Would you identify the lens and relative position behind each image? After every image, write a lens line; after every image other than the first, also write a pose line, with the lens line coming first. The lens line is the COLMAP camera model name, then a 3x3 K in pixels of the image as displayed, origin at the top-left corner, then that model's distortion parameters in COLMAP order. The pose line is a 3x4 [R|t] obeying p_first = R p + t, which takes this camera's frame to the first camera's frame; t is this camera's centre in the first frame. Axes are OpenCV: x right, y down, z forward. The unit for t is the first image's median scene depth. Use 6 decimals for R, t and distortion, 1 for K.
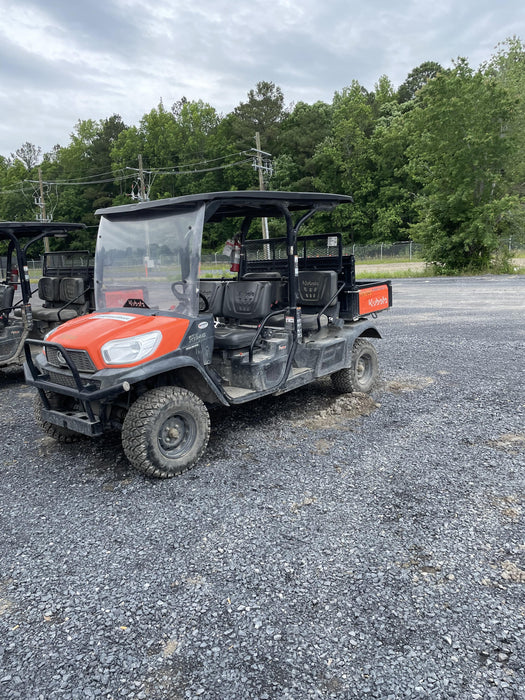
lens RADIAL K [[538.6, 0, 272.5], [0, 538.6, 339.7], [0, 0, 1]] dist [0.093282, -0.131571]
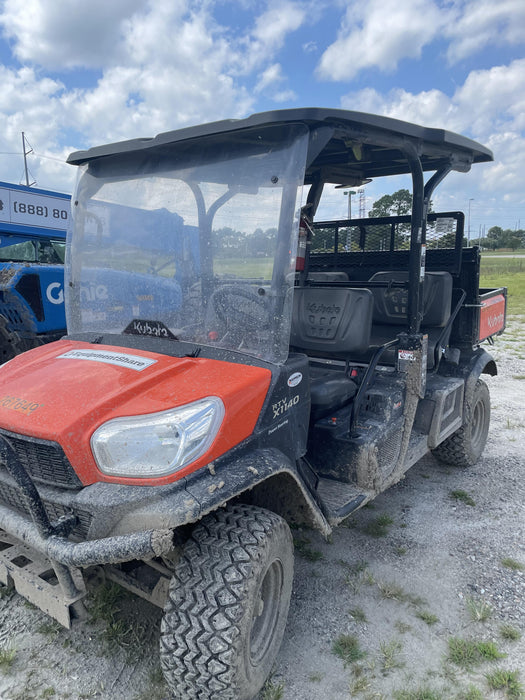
lens RADIAL K [[539.7, 0, 261.8], [0, 539.7, 358.5], [0, 0, 1]] dist [0.079538, -0.130050]
pose [[0.998117, 0.008499, 0.060744, -0.162478], [-0.010581, 0.999364, 0.034041, -0.053407], [-0.060416, -0.034620, 0.997573, 0.435694]]
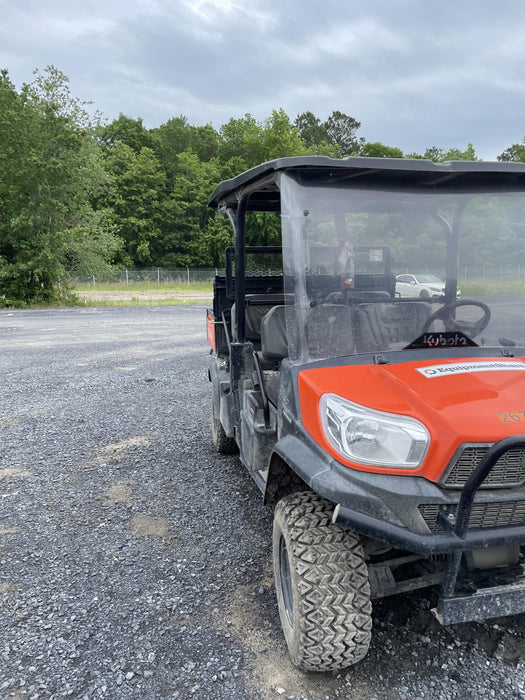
lens RADIAL K [[538.6, 0, 272.5], [0, 538.6, 339.7], [0, 0, 1]] dist [0.093282, -0.131571]
pose [[0.625073, -0.063051, 0.778015, -0.732419], [0.110537, 0.993838, -0.008266, -0.076386], [-0.772700, 0.091166, 0.628191, 0.732466]]
